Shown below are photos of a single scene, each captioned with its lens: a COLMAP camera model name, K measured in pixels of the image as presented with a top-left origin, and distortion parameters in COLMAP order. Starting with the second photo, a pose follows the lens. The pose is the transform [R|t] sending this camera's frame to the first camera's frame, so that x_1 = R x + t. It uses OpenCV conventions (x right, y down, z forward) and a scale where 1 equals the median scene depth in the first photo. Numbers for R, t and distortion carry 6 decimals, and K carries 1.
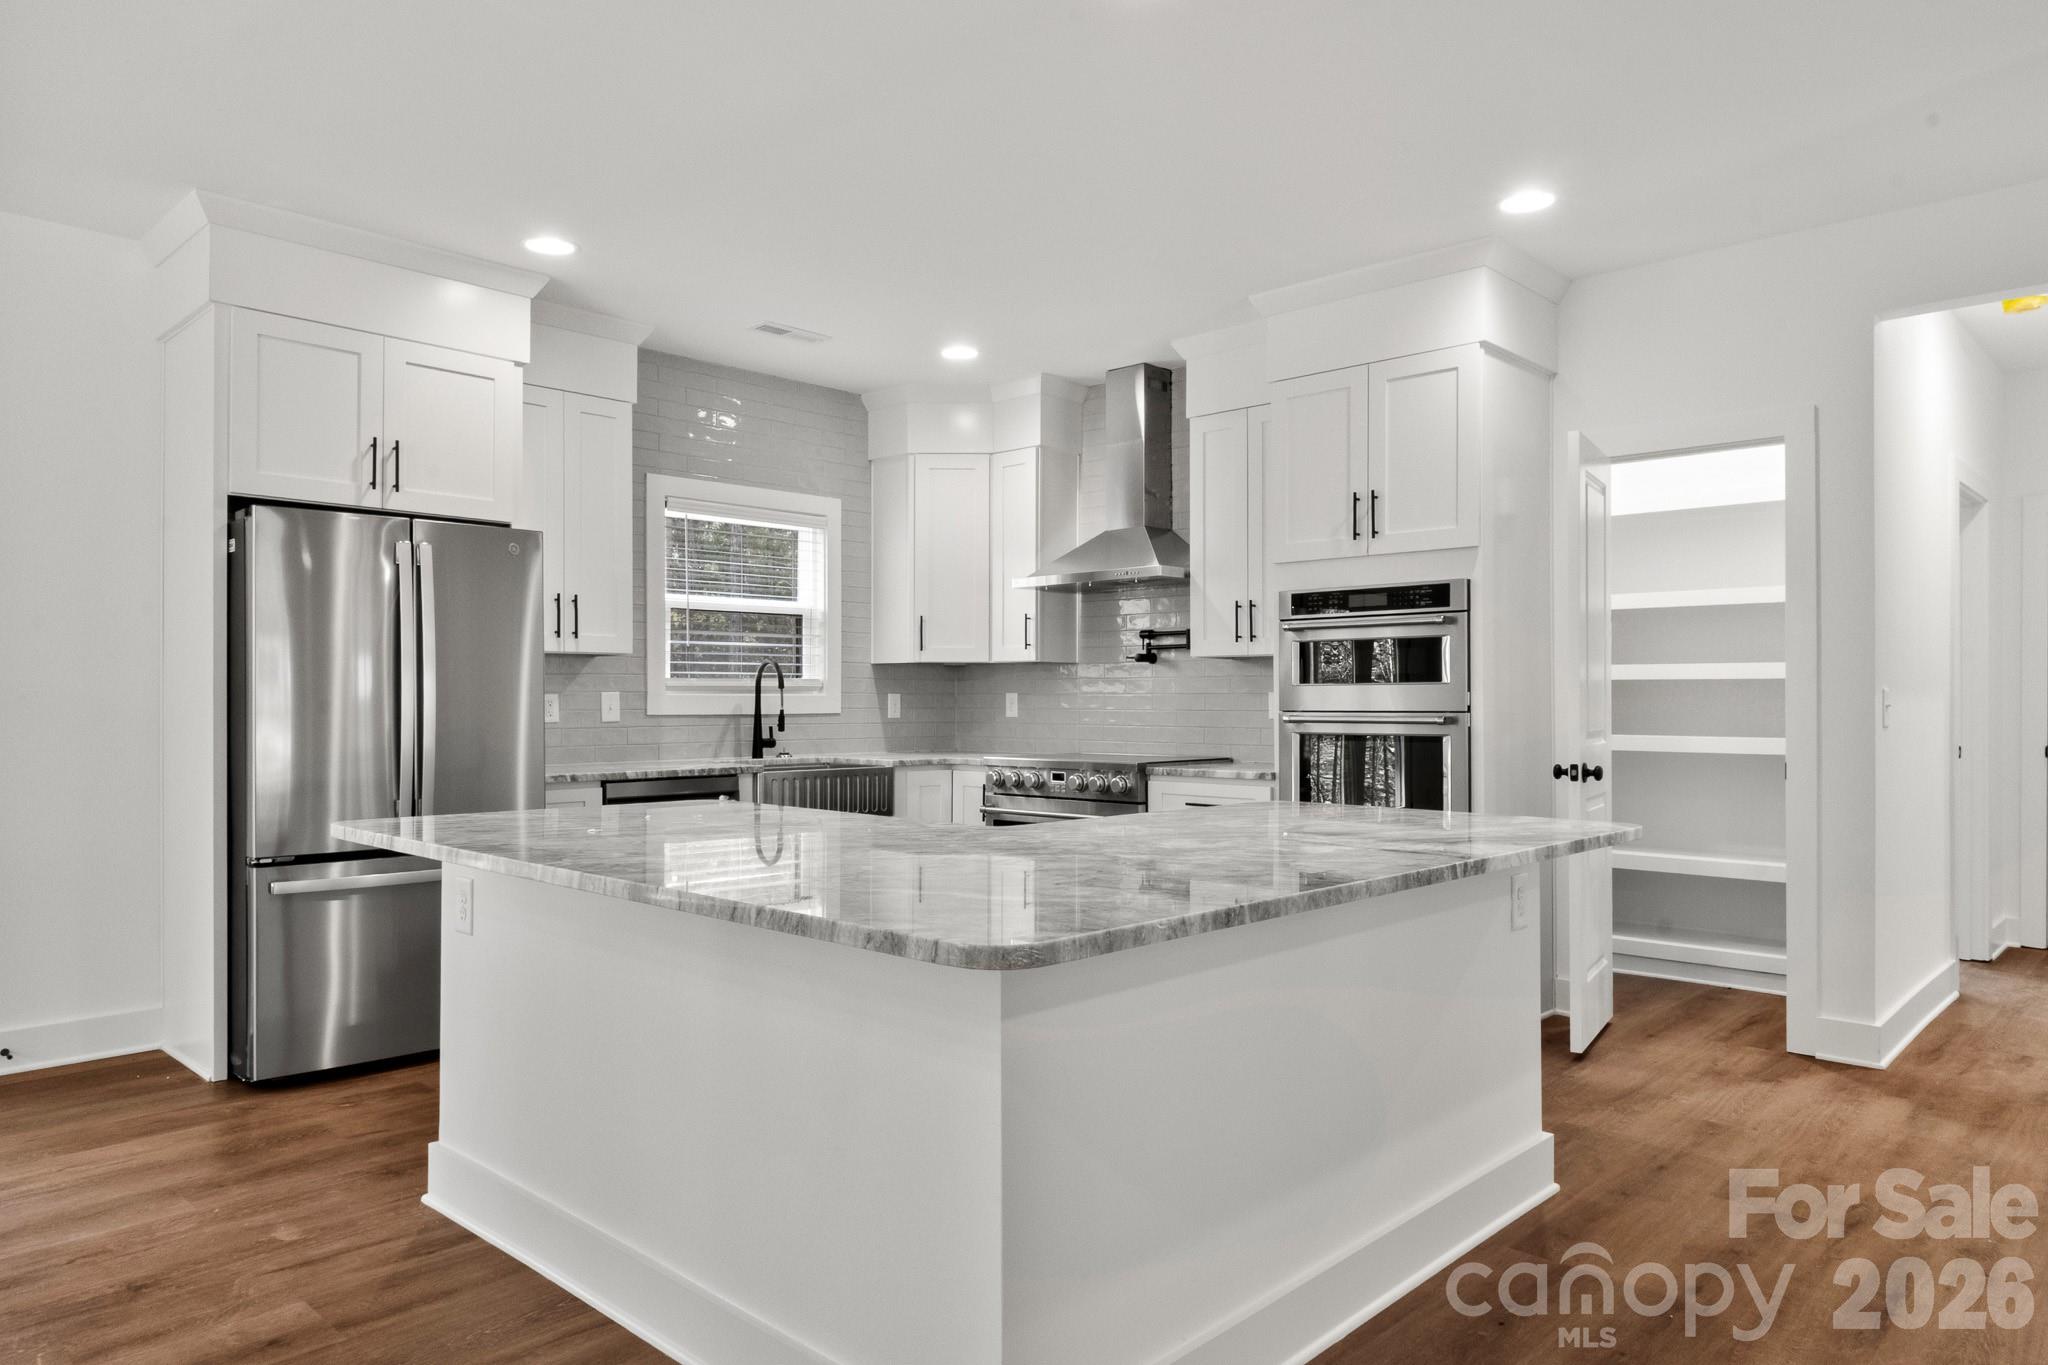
lens RADIAL K [[1315.2, 0, 1024.0], [0, 1315.2, 682.5], [0, 0, 1]] dist [-0.004877, 0.000407]
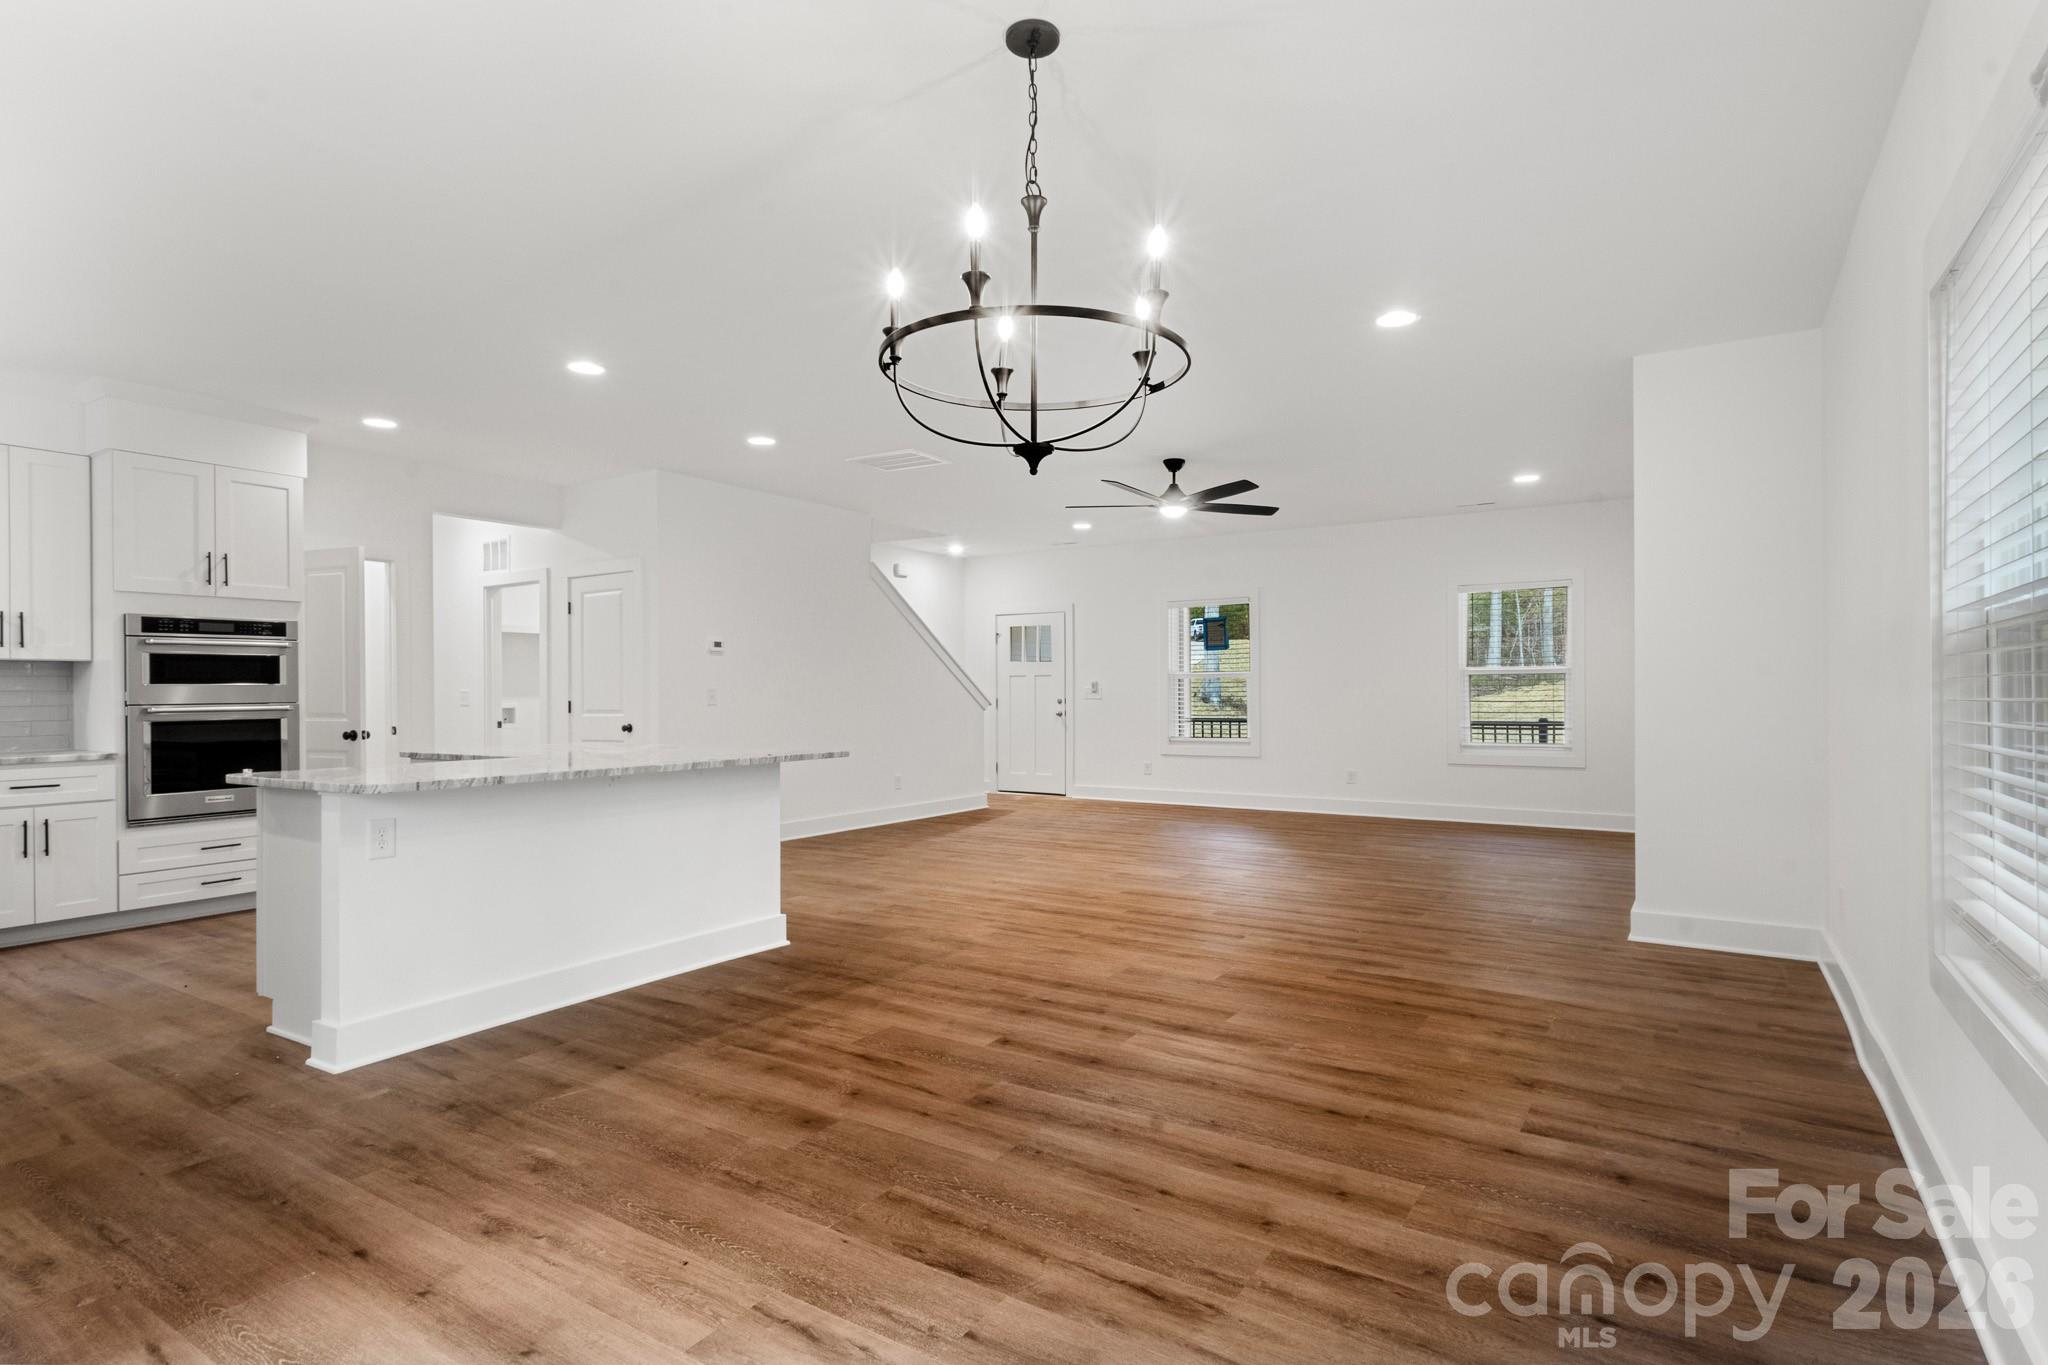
lens RADIAL K [[1044.4, 0, 1024.0], [0, 1044.4, 682.5], [0, 0, 1]] dist [0.011180, -0.000515]
pose [[-0.179240, 0.008807, 0.983766, -1.021894], [-0.005503, 0.999935, -0.009954, 0.005075], [-0.983790, -0.007198, -0.179180, 0.320312]]
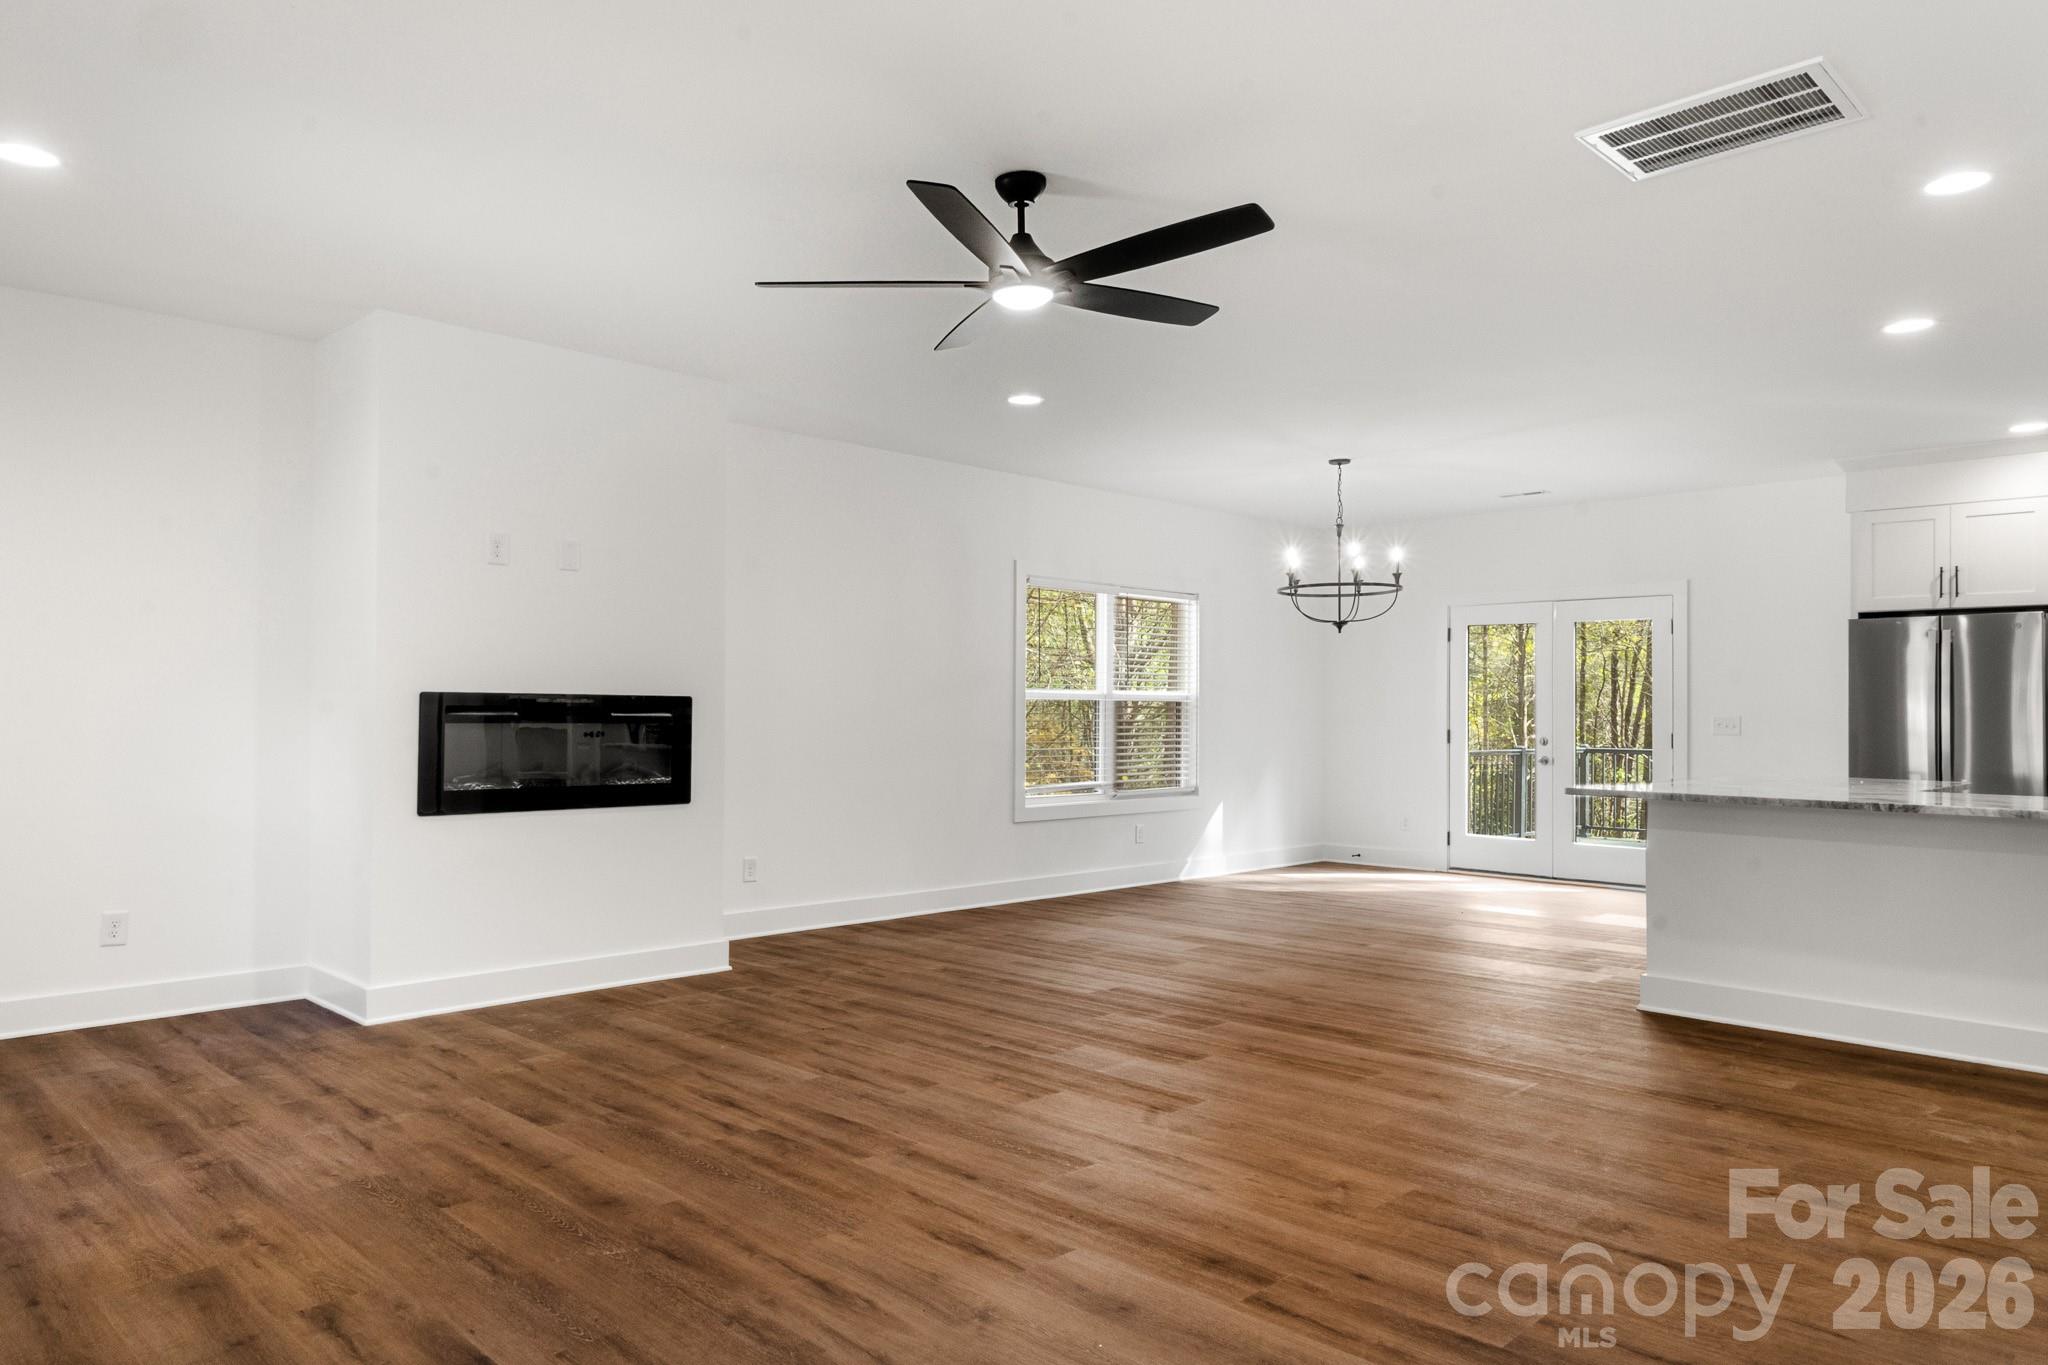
lens RADIAL K [[1347.8, 0, 1024.0], [0, 1347.8, 682.5], [0, 0, 1]] dist [0.003574, 0.000888]
pose [[-0.028944, -0.021571, -0.999348, 1.138795], [0.004493, 0.999754, -0.021710, -0.001775], [0.999571, -0.005118, -0.028840, -0.114728]]
